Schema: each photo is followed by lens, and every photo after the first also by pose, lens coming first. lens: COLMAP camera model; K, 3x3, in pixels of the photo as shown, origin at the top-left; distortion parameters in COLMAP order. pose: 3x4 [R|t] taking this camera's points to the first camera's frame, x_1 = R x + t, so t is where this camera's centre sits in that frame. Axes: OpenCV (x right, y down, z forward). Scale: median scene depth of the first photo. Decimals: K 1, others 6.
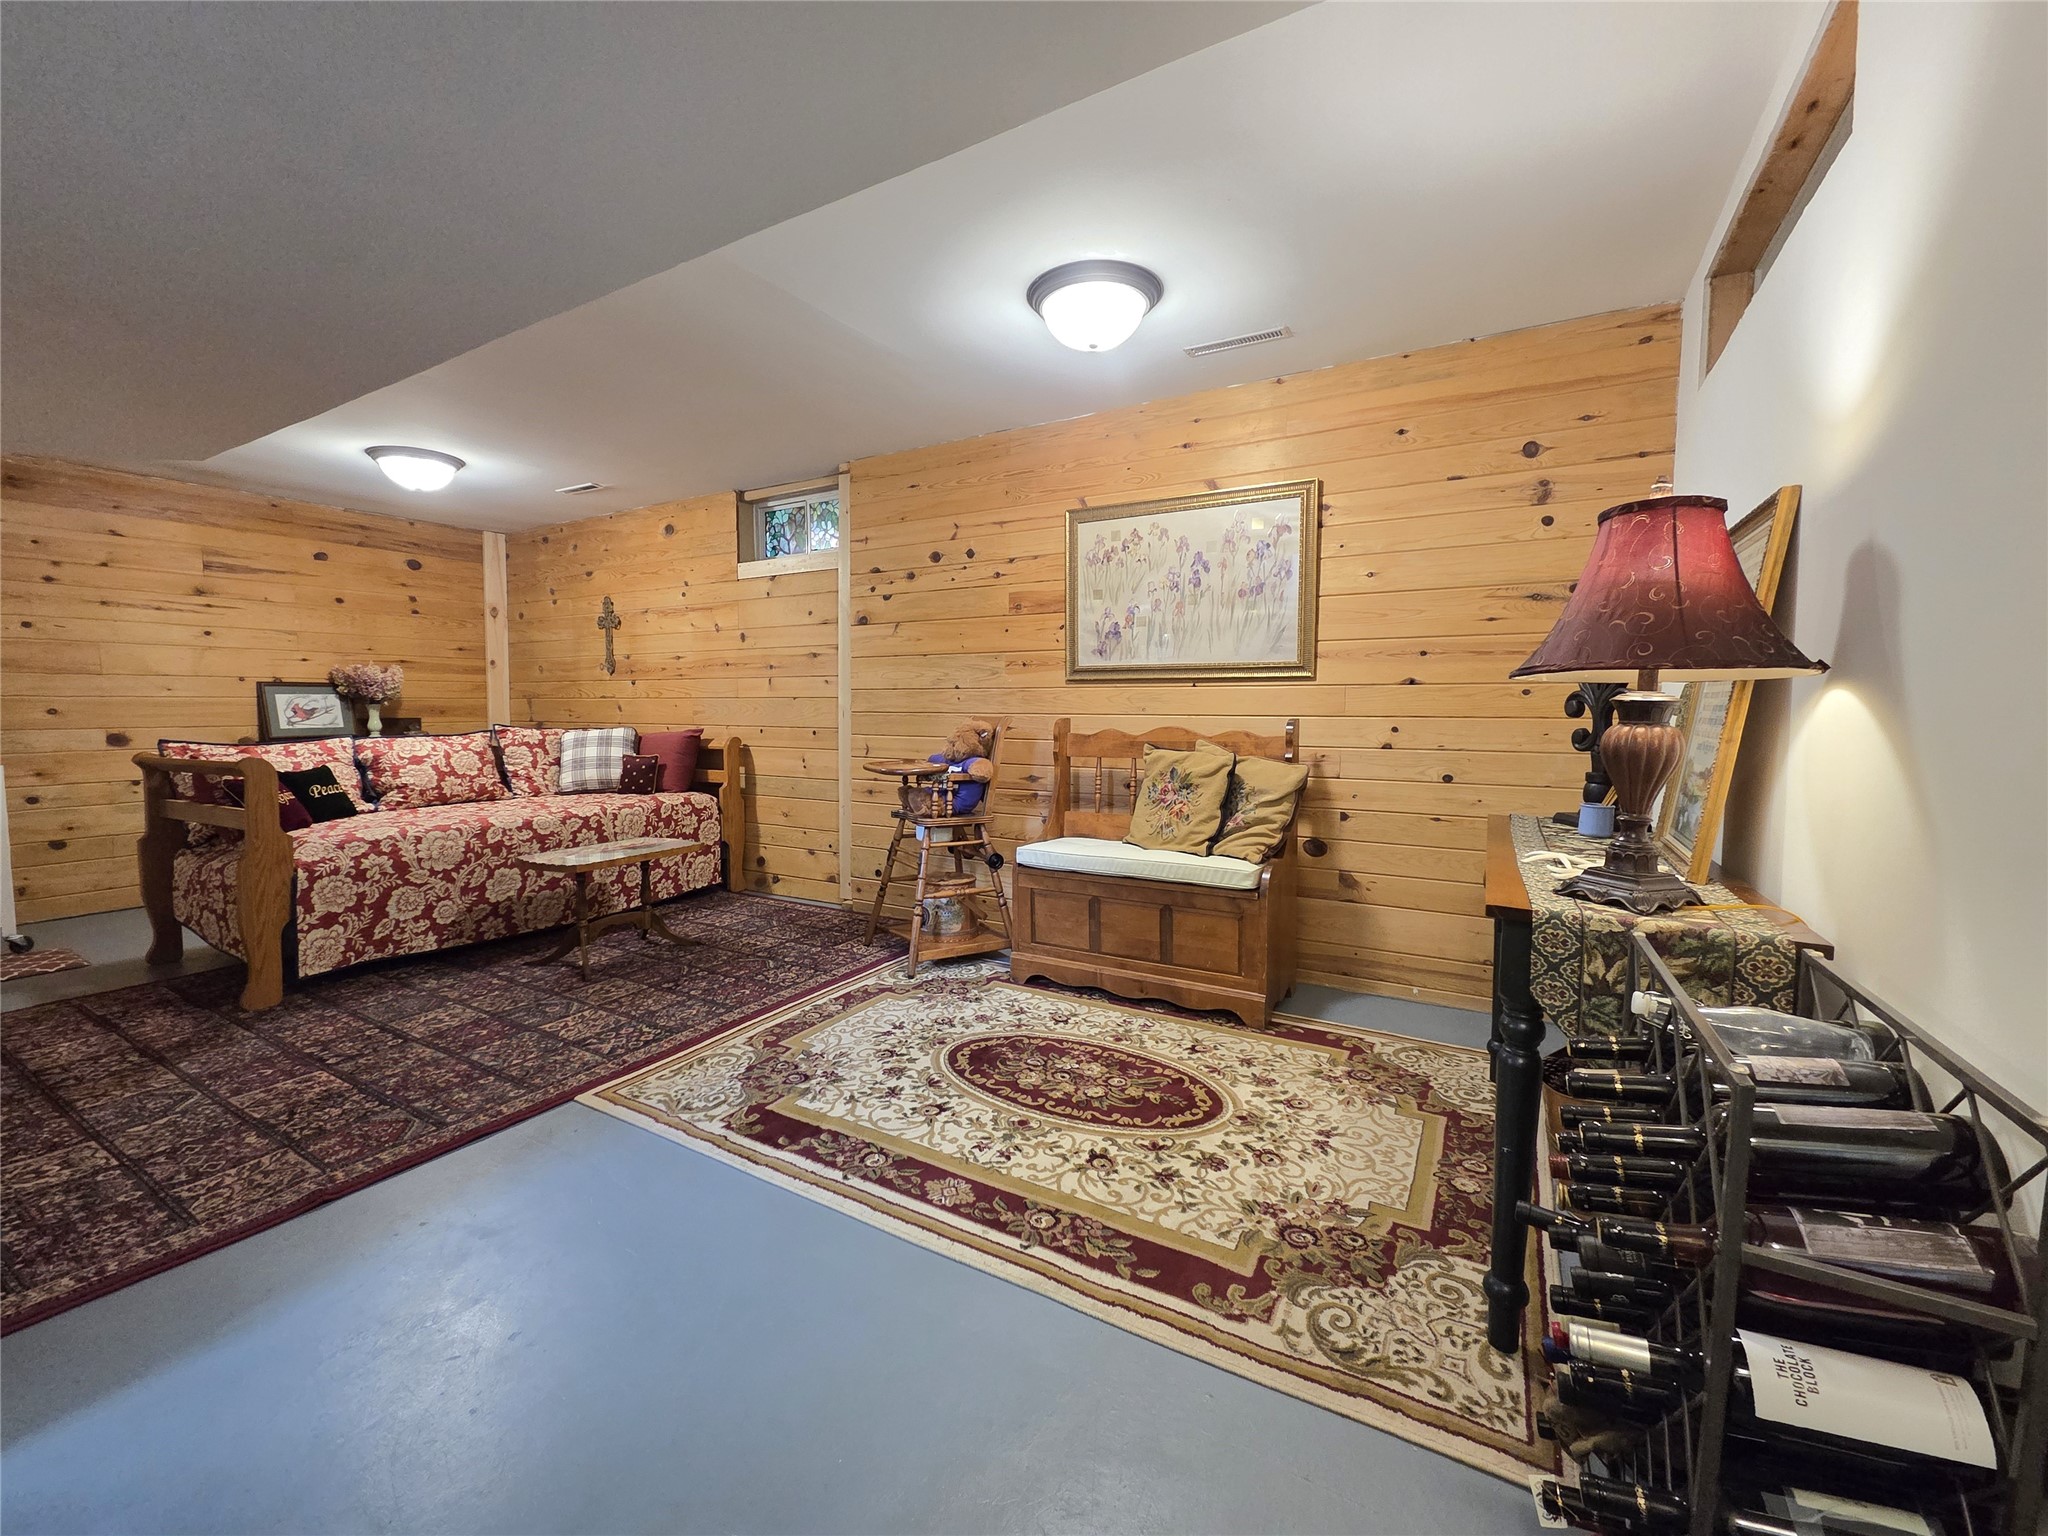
lens RADIAL K [[840.8, 0, 1012.9], [0, 840.8, 758.0], [0, 0, 1]] dist [0.005896, 0.000085]
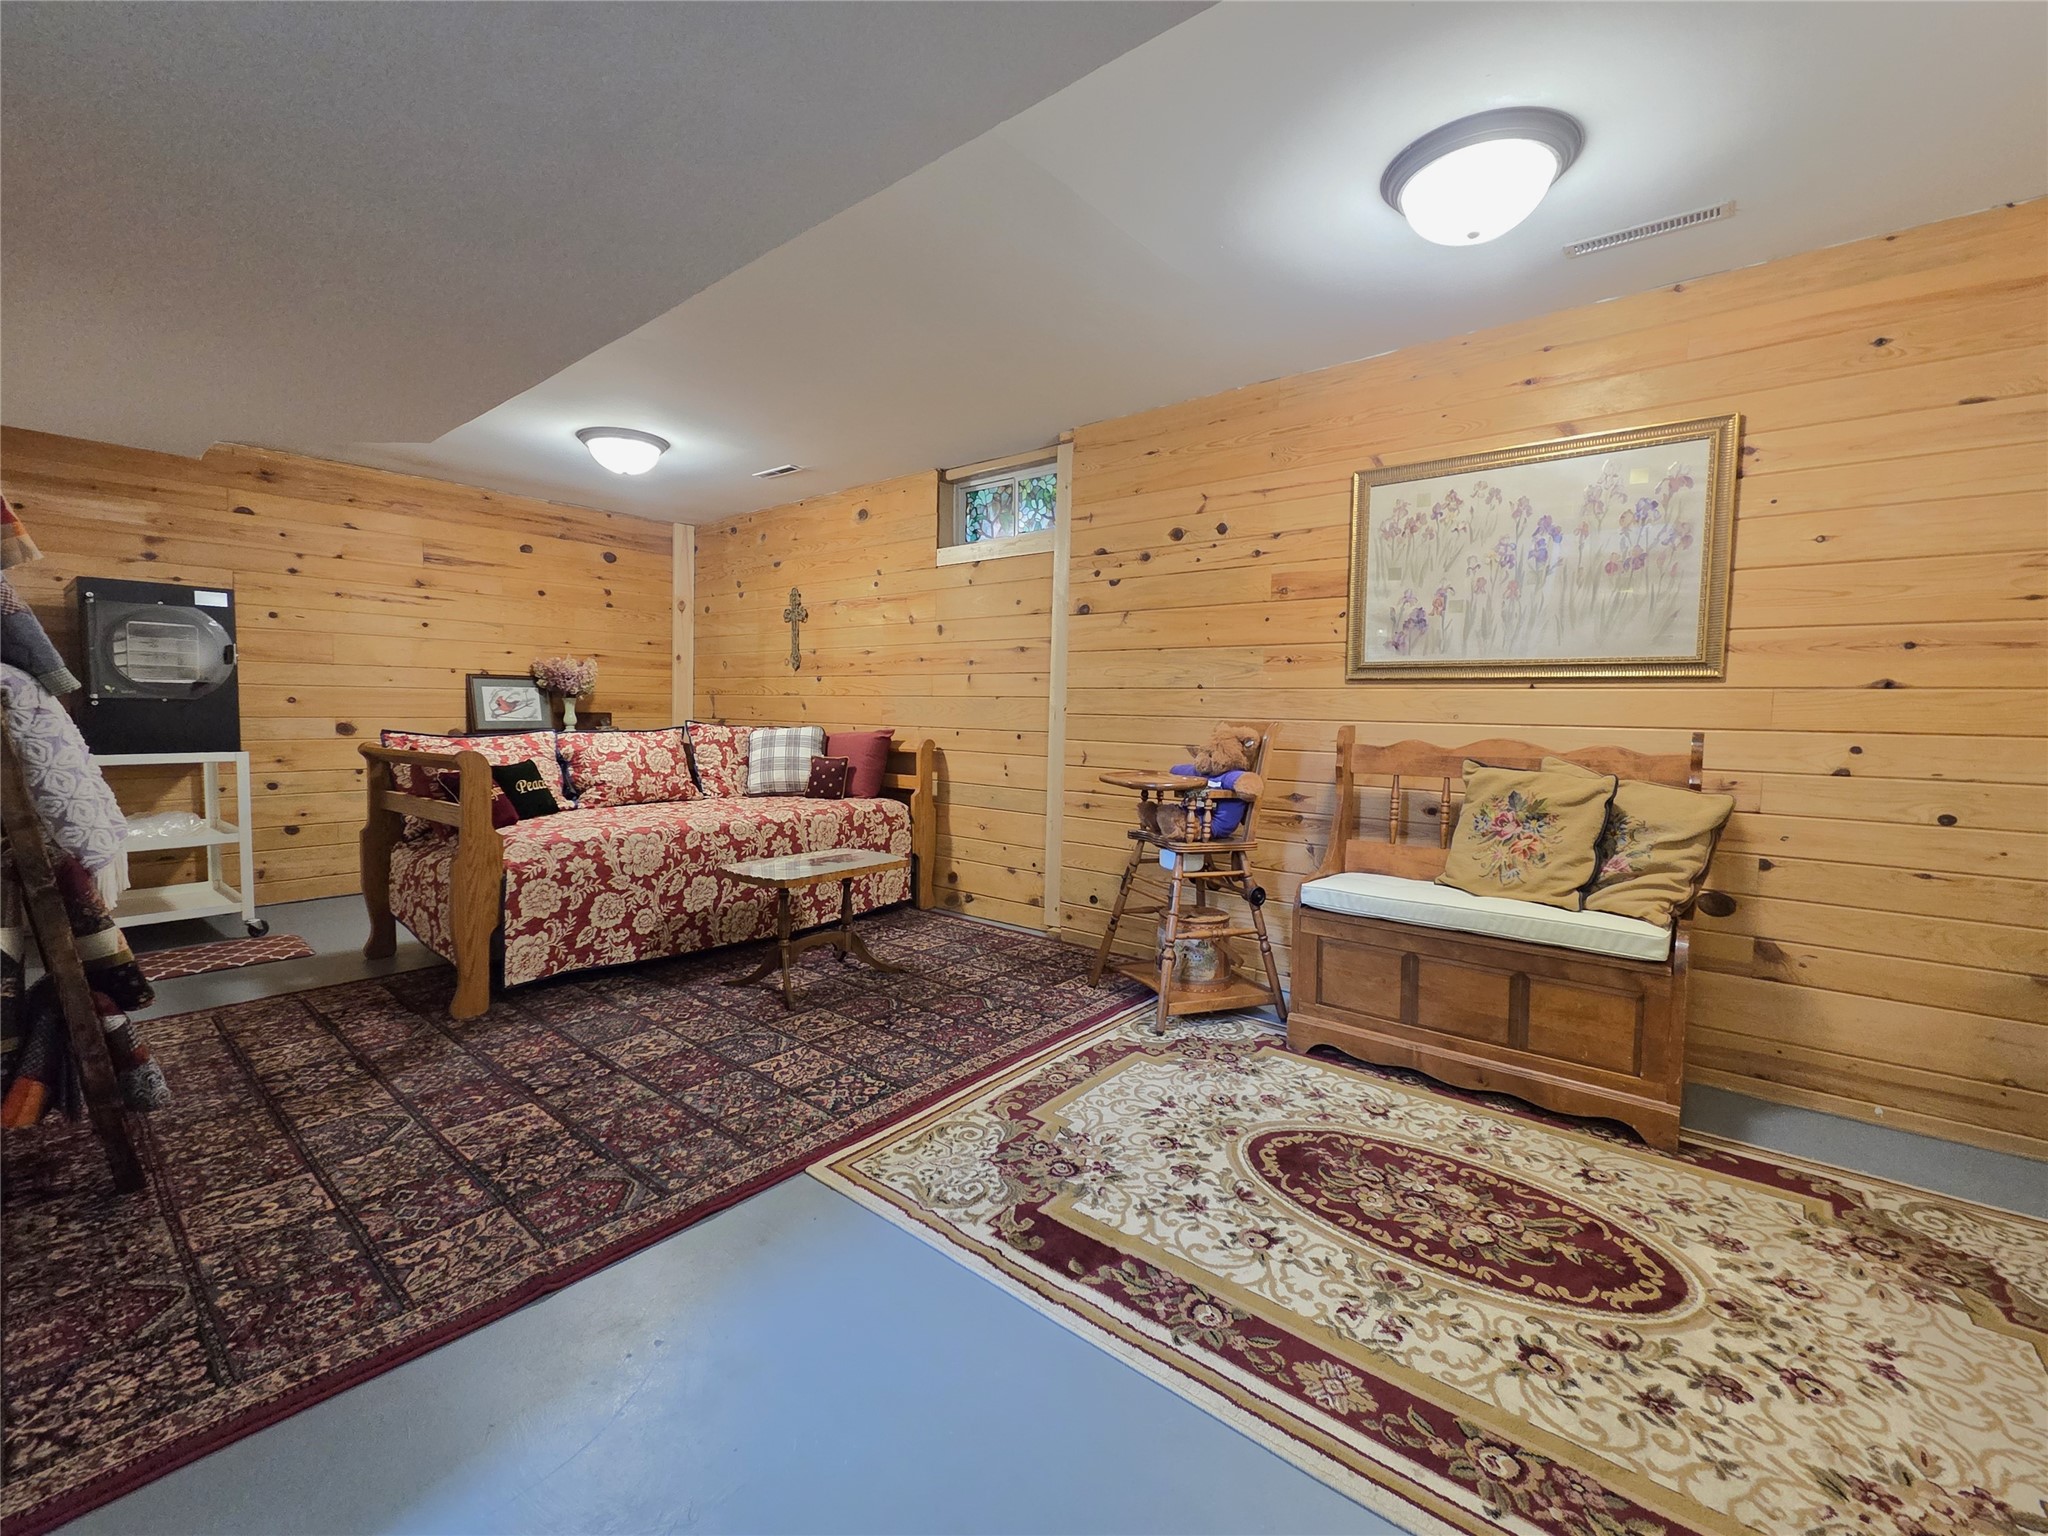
lens RADIAL K [[868.8, 0, 1011.5], [0, 868.8, 758.4], [0, 0, 1]] dist [0.004944, -0.000390]
pose [[0.986994, 0.025554, -0.158711, -0.136487], [-0.026702, 0.999630, -0.005104, -0.002904], [0.158522, 0.009276, 0.987312, 0.126651]]
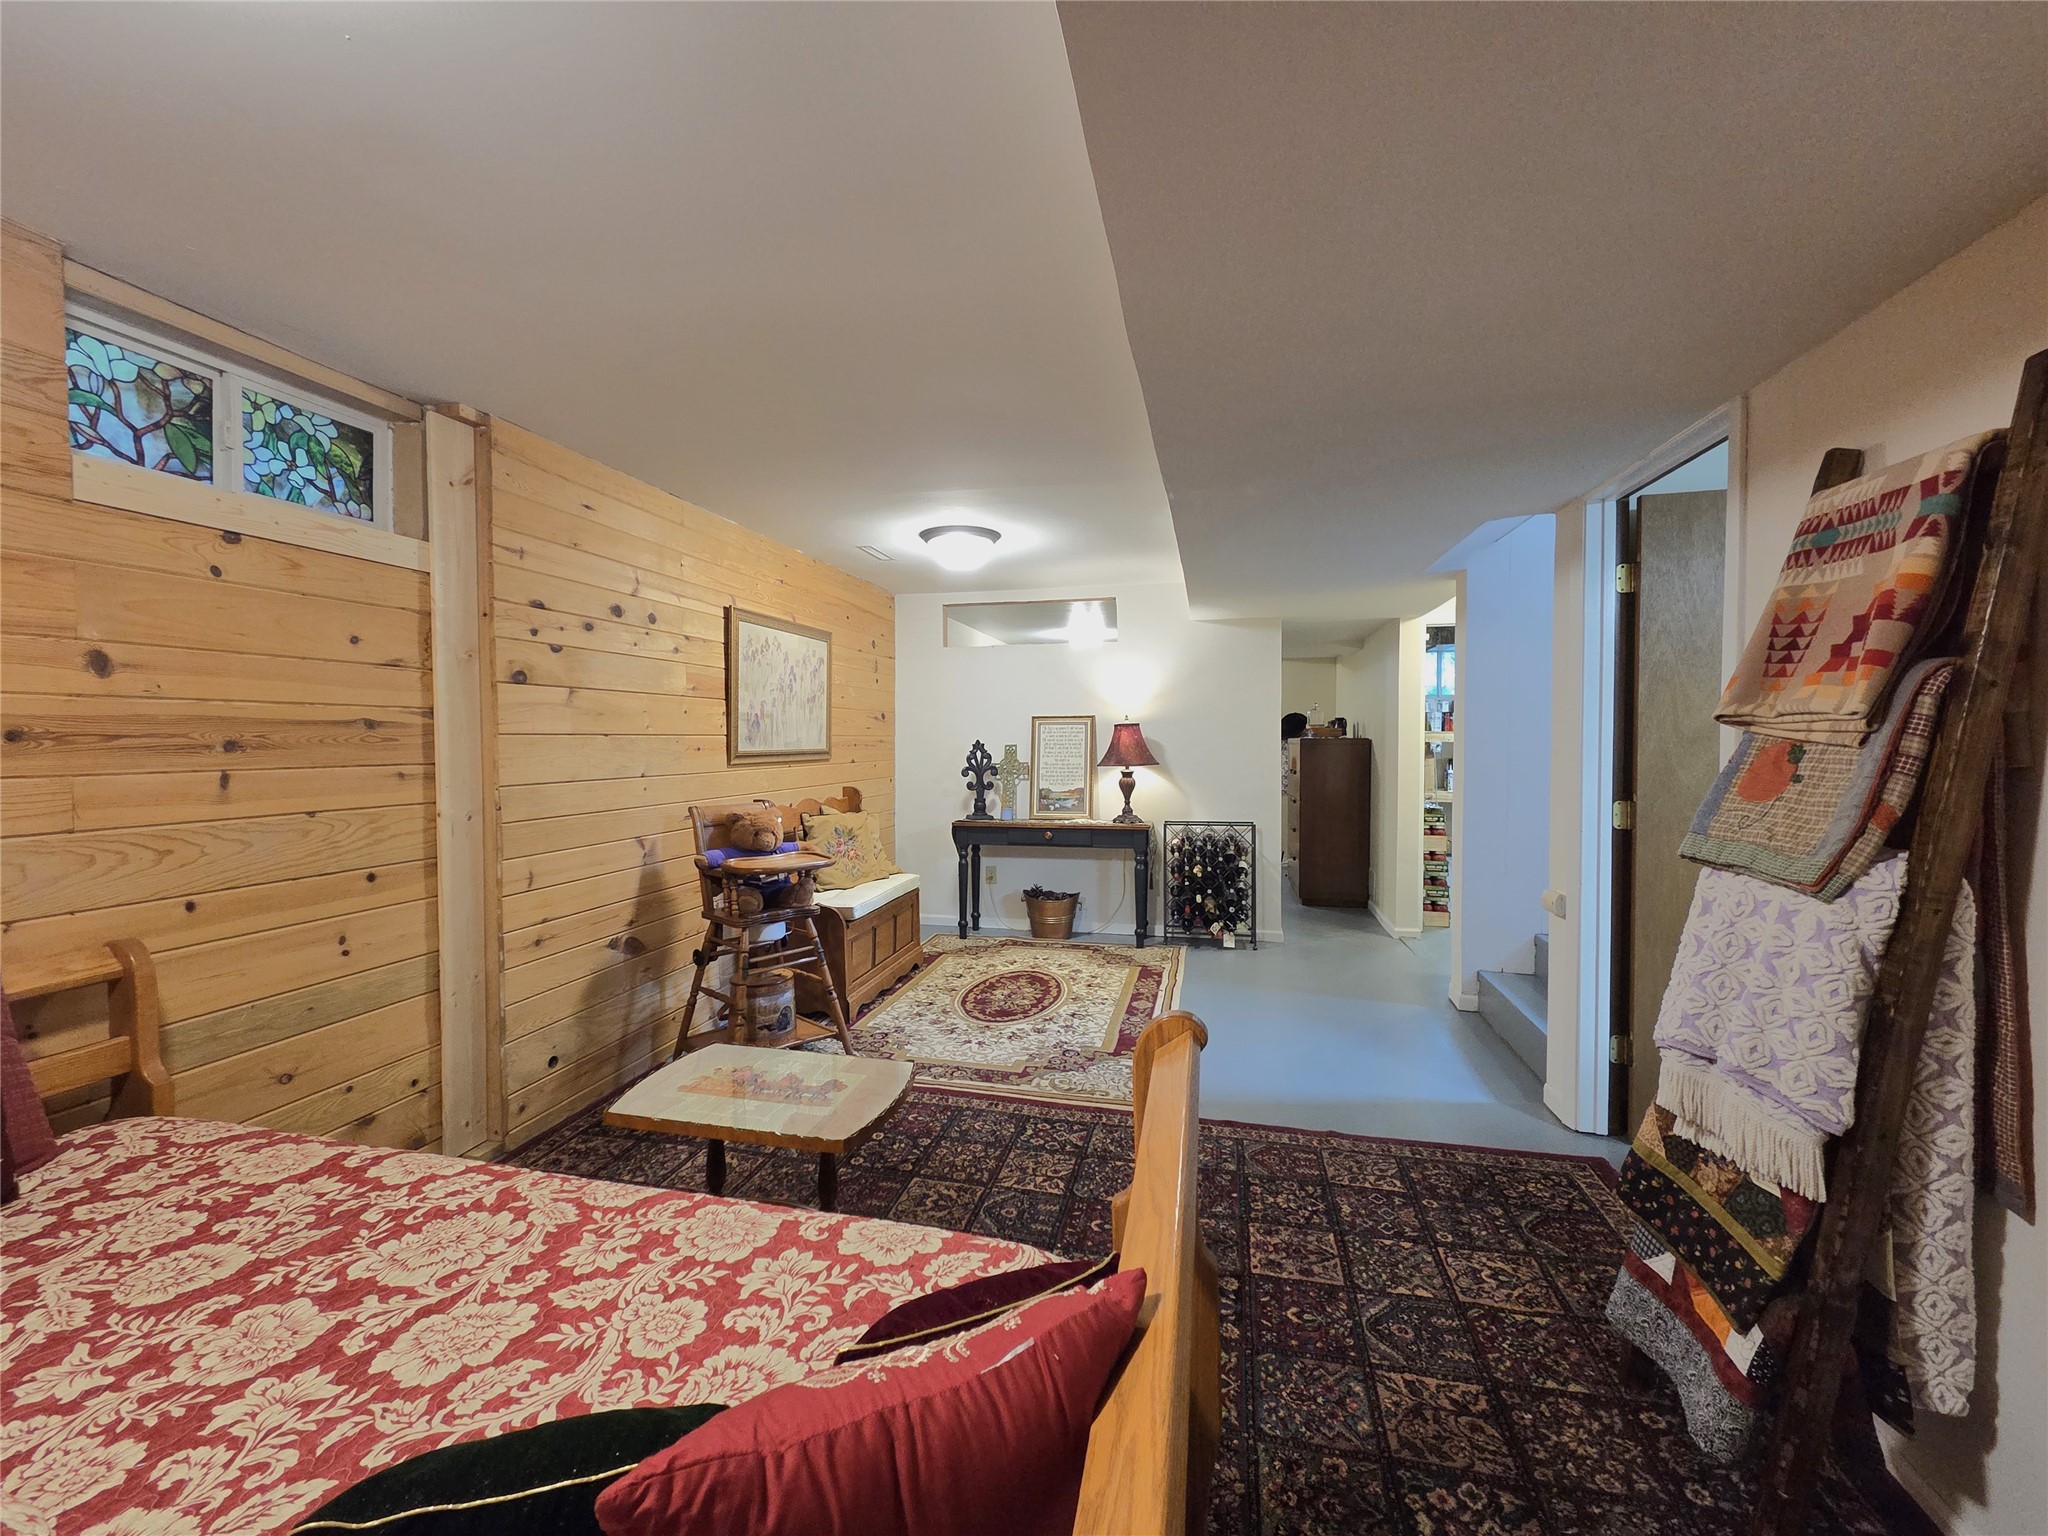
lens RADIAL K [[839.5, 0, 1009.1], [0, 839.5, 758.3], [0, 0, 1]] dist [0.001433, -0.000176]
pose [[-0.295775, -0.021859, 0.955008, -1.157901], [0.066150, 0.996870, 0.043304, -0.136477], [-0.952965, 0.075982, -0.293403, 1.088065]]
